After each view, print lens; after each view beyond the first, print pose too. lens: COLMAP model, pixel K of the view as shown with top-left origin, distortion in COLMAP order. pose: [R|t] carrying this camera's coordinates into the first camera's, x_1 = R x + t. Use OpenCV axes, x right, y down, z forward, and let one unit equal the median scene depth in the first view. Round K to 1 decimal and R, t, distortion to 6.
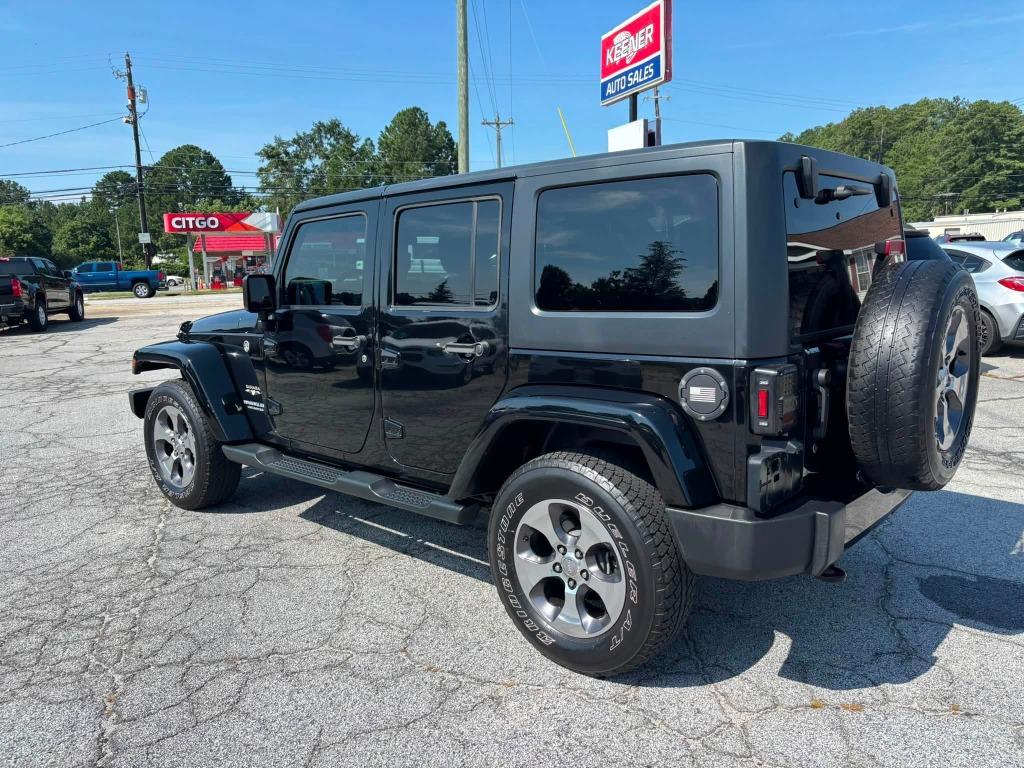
lens RADIAL K [[776.8, 0, 521.4], [0, 776.8, 390.1], [0, 0, 1]] dist [0.030704, -0.036639]
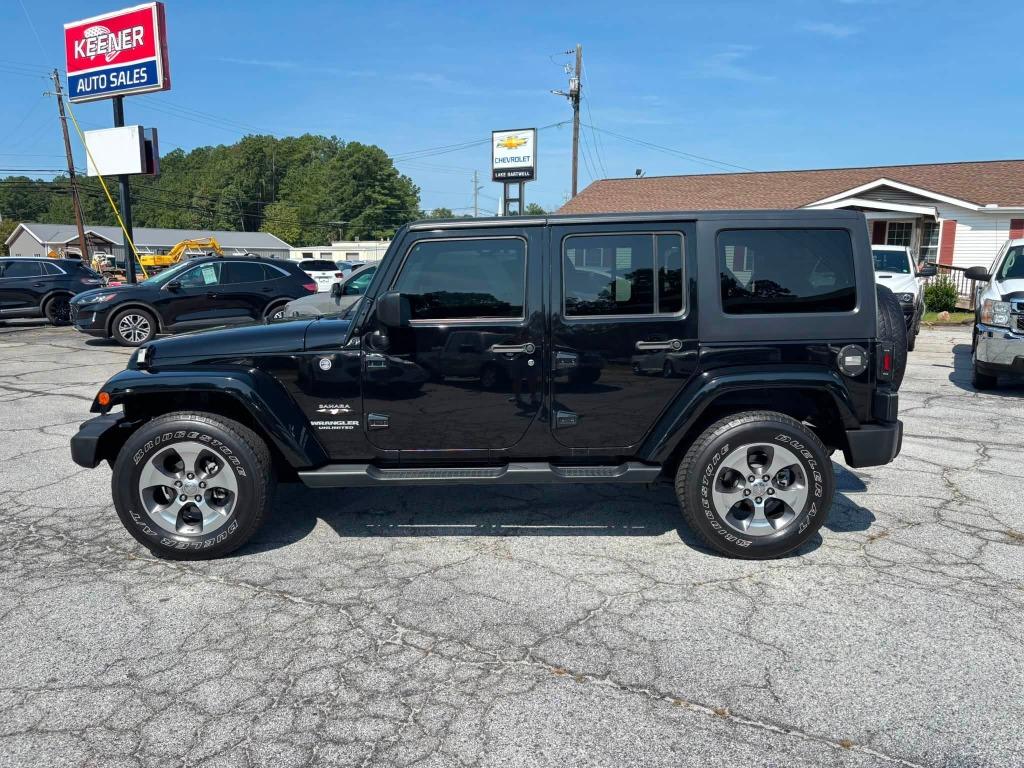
lens RADIAL K [[776.8, 0, 511.4], [0, 776.8, 392.8], [0, 0, 1]] dist [0.030704, -0.036639]
pose [[0.749922, -0.083914, 0.656182, -0.064886], [0.097072, 0.995144, 0.016322, -0.001144], [-0.654365, 0.051457, 0.754426, 0.009900]]
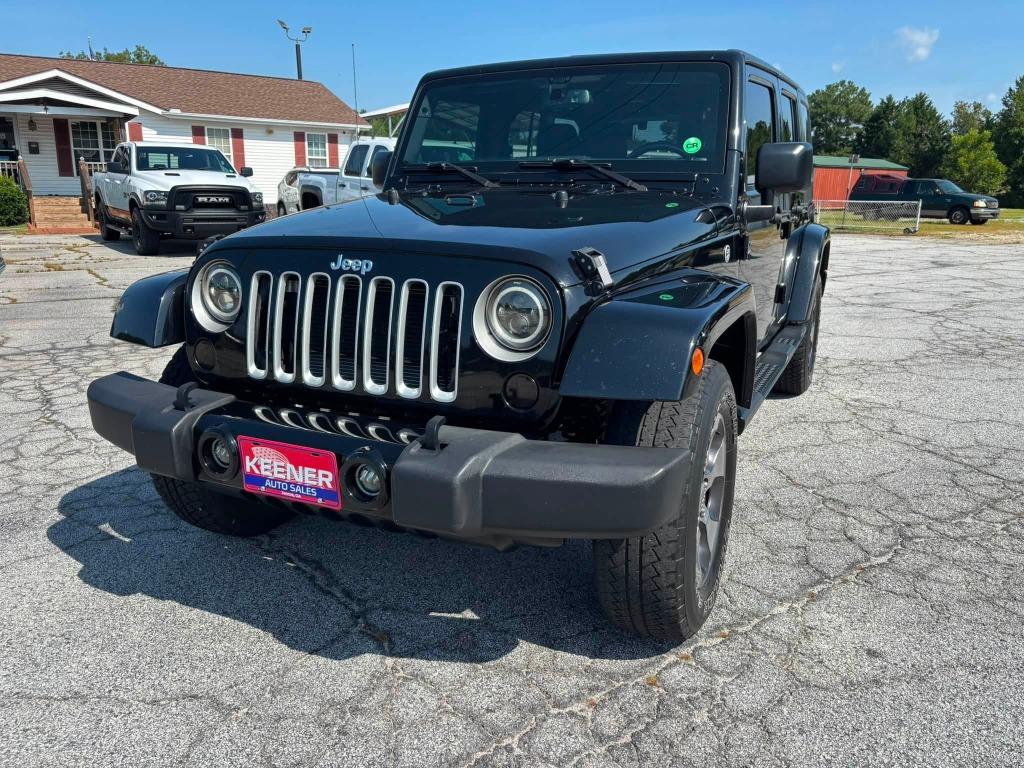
lens RADIAL K [[776.8, 0, 511.3], [0, 776.8, 384.4], [0, 0, 1]] dist [0.030704, -0.036639]
pose [[-0.269249, -0.222447, 0.937028, -0.074713], [0.167753, 0.947253, 0.273077, -0.012887], [-0.948348, 0.230715, -0.217731, 0.106461]]
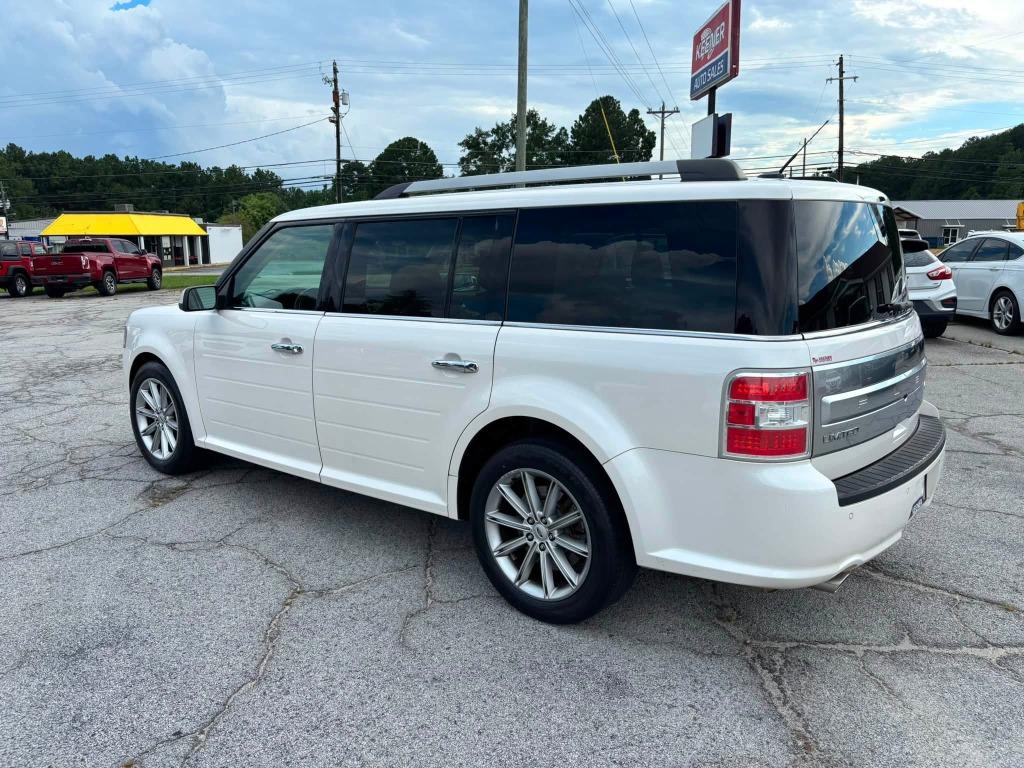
lens RADIAL K [[776.8, 0, 505.1], [0, 776.8, 383.8], [0, 0, 1]] dist [0.030704, -0.036639]
pose [[0.956793, 0.070025, -0.282214, 0.091866], [-0.067157, 0.997545, 0.019833, 0.005039], [0.282910, -0.000024, 0.959146, -0.034879]]
